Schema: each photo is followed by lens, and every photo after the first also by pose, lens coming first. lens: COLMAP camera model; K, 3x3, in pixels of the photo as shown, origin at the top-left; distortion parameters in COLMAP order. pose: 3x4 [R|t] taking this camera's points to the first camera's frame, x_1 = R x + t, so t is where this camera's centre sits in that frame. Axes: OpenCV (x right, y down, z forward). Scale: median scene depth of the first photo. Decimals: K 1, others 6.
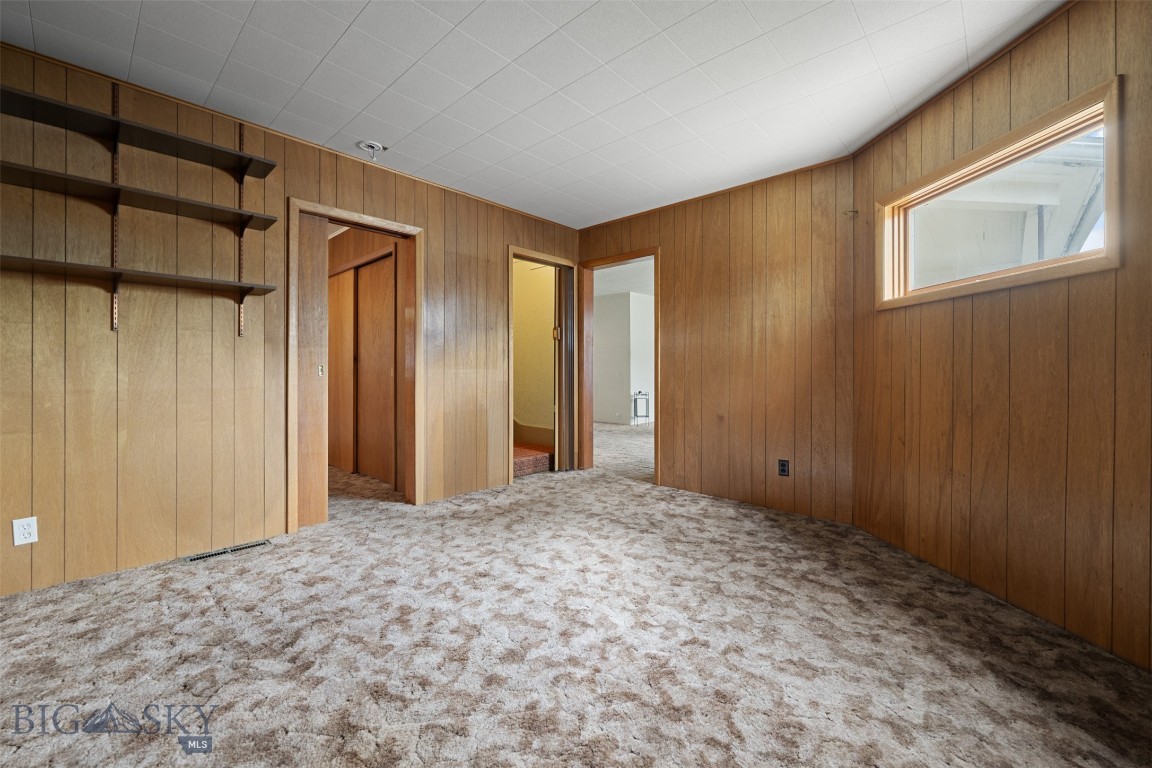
lens RADIAL K [[466.0, 0, 563.5], [0, 466.0, 371.3], [0, 0, 1]] dist [0.000135, 0.000000]
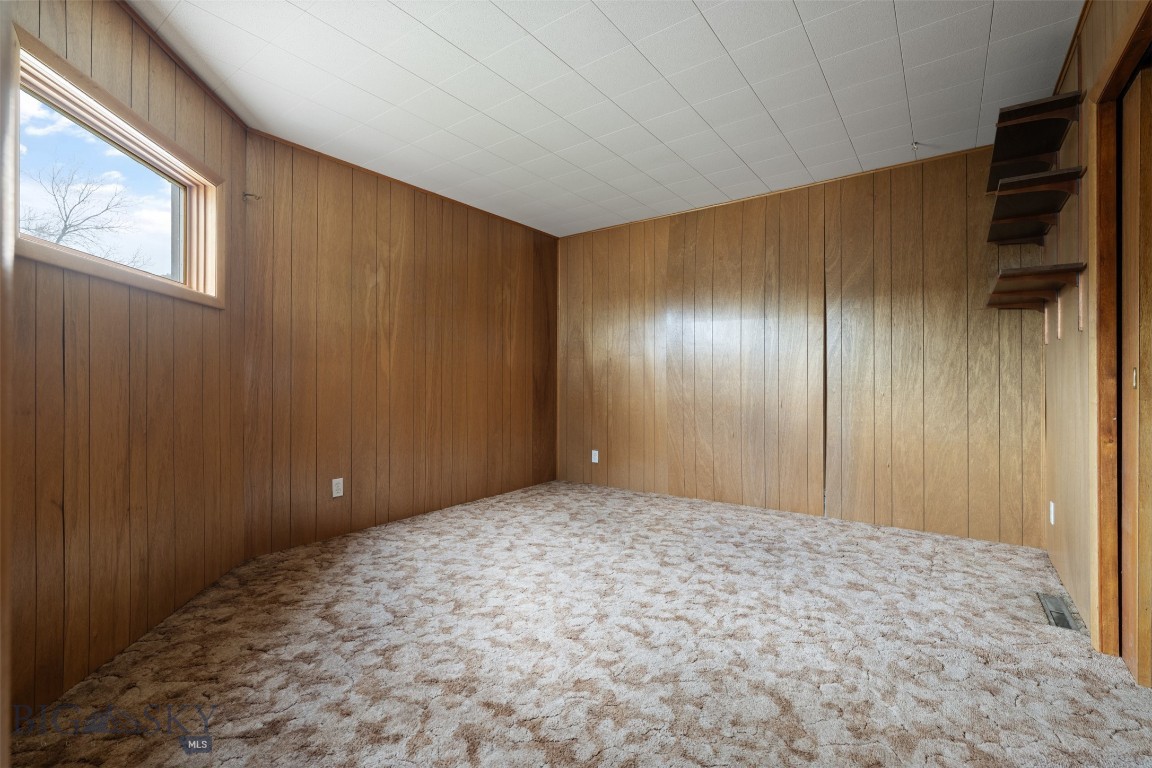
lens RADIAL K [[509.0, 0, 576.7], [0, 509.0, 377.1], [0, 0, 1]] dist [0.000143, -0.000283]
pose [[-0.991604, 0.000235, -0.129312, 0.211578], [0.000915, 0.999986, -0.005203, -0.000827], [0.129309, -0.005278, -0.991590, 1.963676]]
